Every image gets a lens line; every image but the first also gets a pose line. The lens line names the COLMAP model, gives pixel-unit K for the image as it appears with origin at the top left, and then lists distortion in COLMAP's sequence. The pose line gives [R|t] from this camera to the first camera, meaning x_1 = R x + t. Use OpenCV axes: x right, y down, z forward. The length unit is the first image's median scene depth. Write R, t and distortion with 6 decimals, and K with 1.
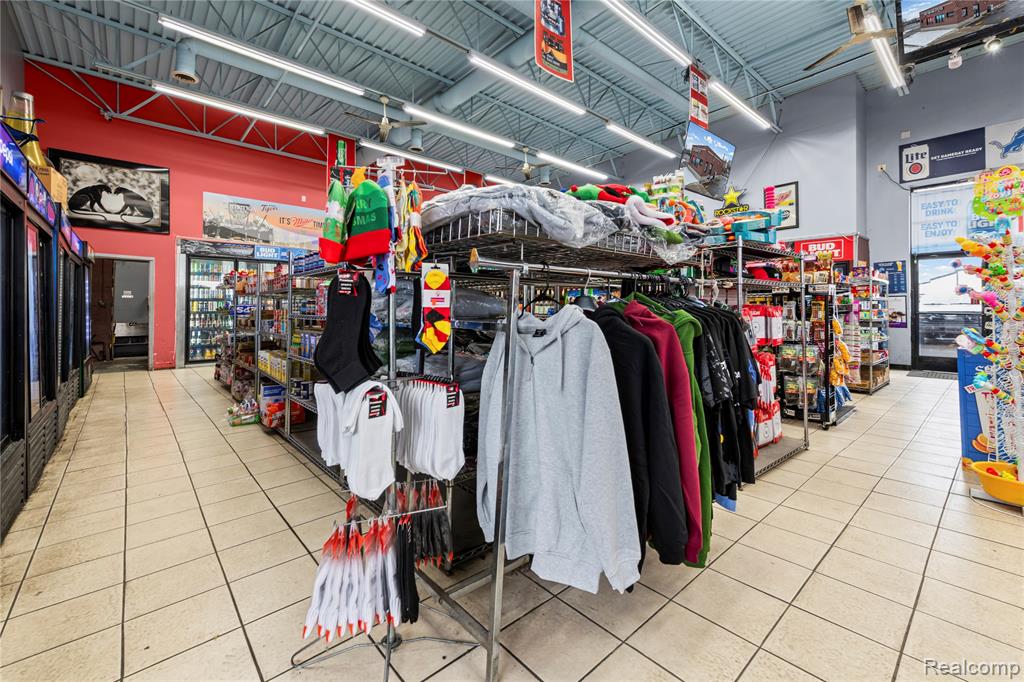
lens RADIAL K [[431.0, 0, 506.0], [0, 431.0, 311.5], [0, 0, 1]] dist [0.002666, -0.001064]
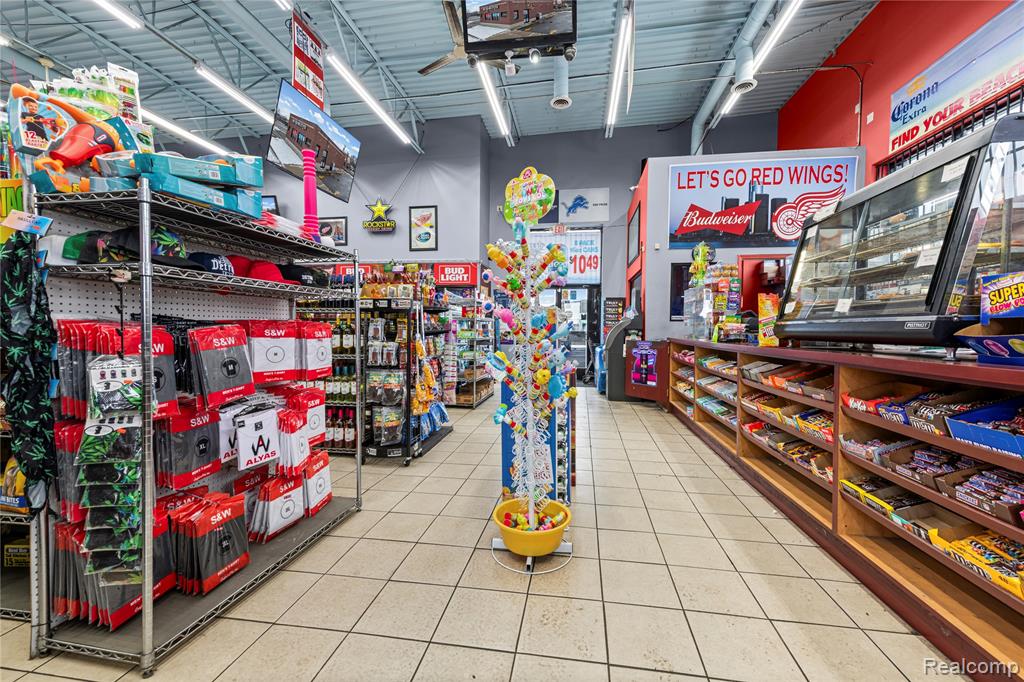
lens RADIAL K [[431.0, 0, 502.9], [0, 431.0, 345.0], [0, 0, 1]] dist [0.002666, -0.001064]
pose [[0.769504, -0.008874, 0.638581, 0.203866], [-0.016219, 0.999309, 0.033430, -0.002399], [-0.638436, -0.036082, 0.768828, 0.128947]]
